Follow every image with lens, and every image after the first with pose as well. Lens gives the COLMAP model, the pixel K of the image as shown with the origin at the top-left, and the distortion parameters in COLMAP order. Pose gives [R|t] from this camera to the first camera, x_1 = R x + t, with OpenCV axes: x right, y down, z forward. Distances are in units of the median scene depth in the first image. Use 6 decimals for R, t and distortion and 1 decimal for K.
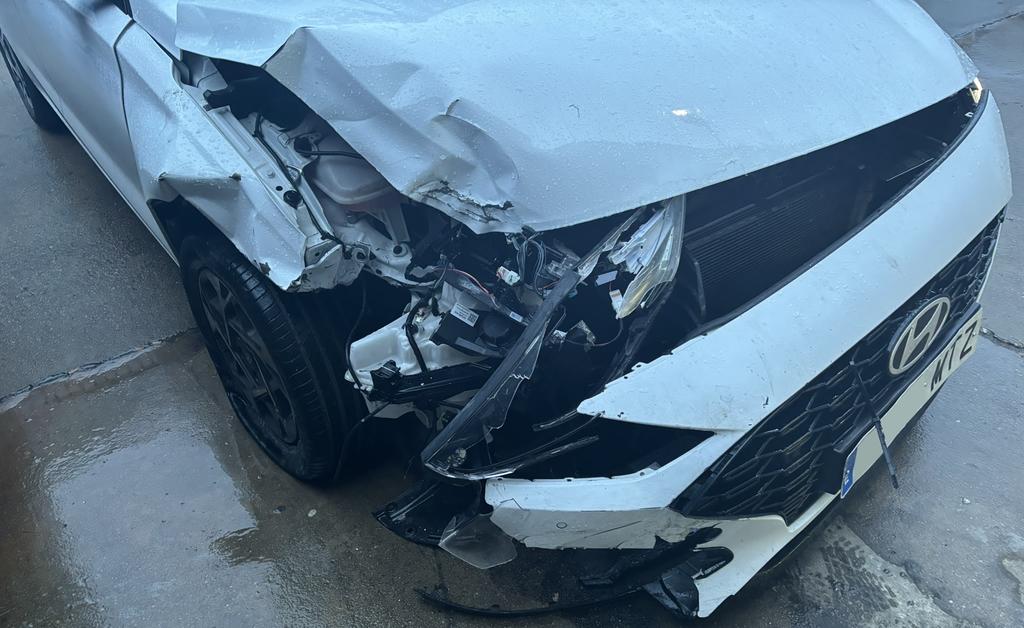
lens RADIAL K [[742.4, 0, 512.3], [0, 742.4, 386.1], [0, 0, 1]] dist [0.004379, 0.000933]
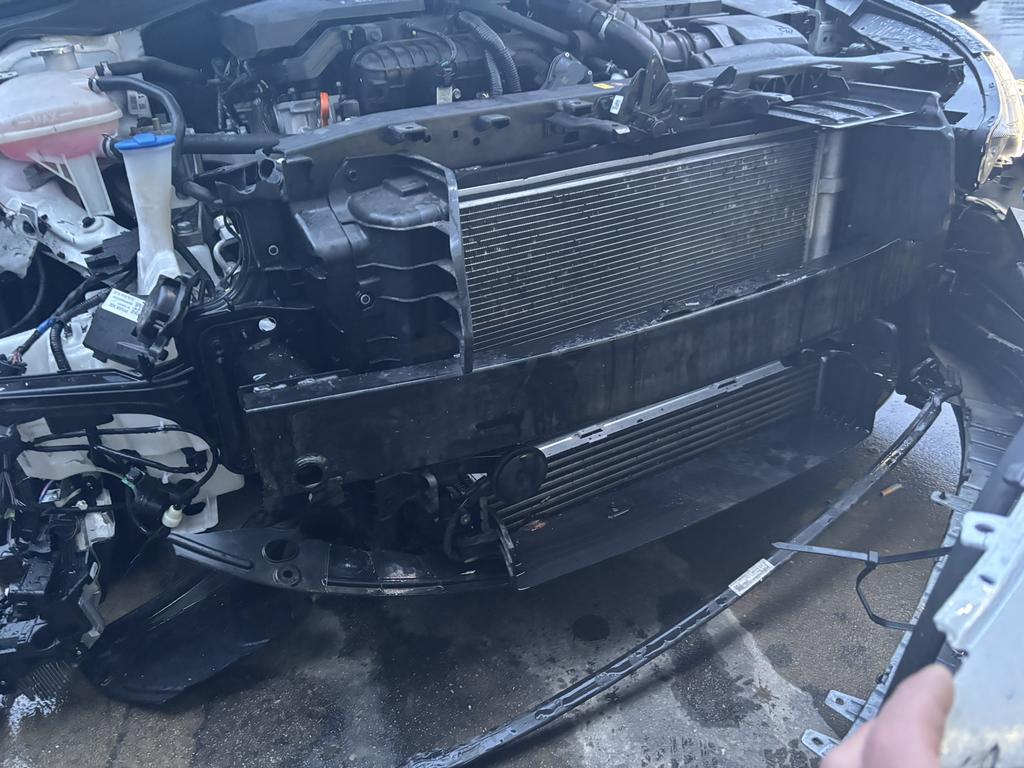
lens RADIAL K [[767.8, 0, 512.0], [0, 767.8, 384.0], [0, 0, 1]] dist [-0.002535, -0.006796]
pose [[0.994643, 0.030505, -0.098767, 0.299970], [-0.051610, 0.974407, -0.218785, 0.091138], [0.089566, 0.222711, 0.970762, 0.387857]]
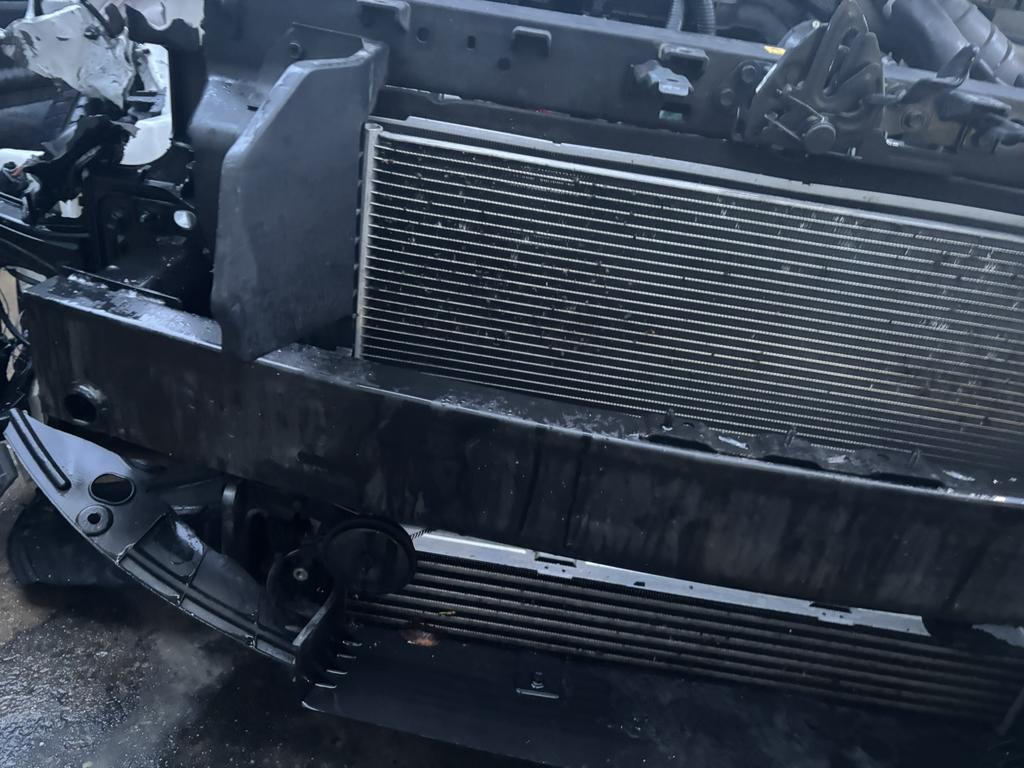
lens RADIAL K [[767.8, 0, 512.0], [0, 767.8, 384.0], [0, 0, 1]] dist [-0.002535, -0.006796]
pose [[0.748738, 0.423355, -0.510061, 0.476323], [-0.547318, 0.828929, -0.115410, -0.044907], [0.373945, 0.365577, 0.852360, 0.651864]]
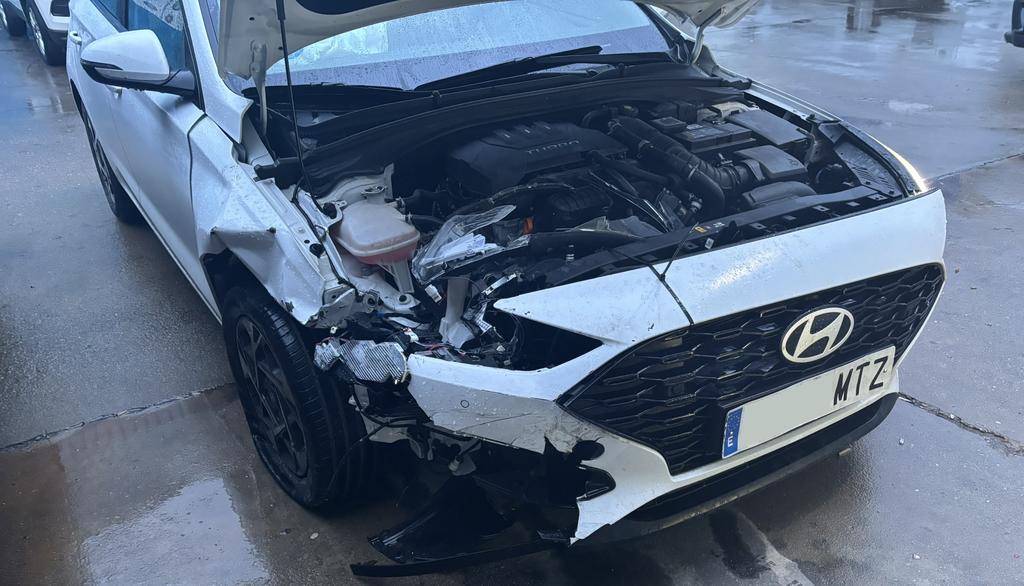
lens RADIAL K [[734.1, 0, 508.7], [0, 734.1, 405.8], [0, 0, 1]] dist [0.009652, 0.000457]
pose [[0.997374, 0.048335, -0.053942, 0.083648], [-0.055111, 0.989694, -0.132172, 0.128269], [0.046997, 0.134798, 0.989758, -0.119600]]
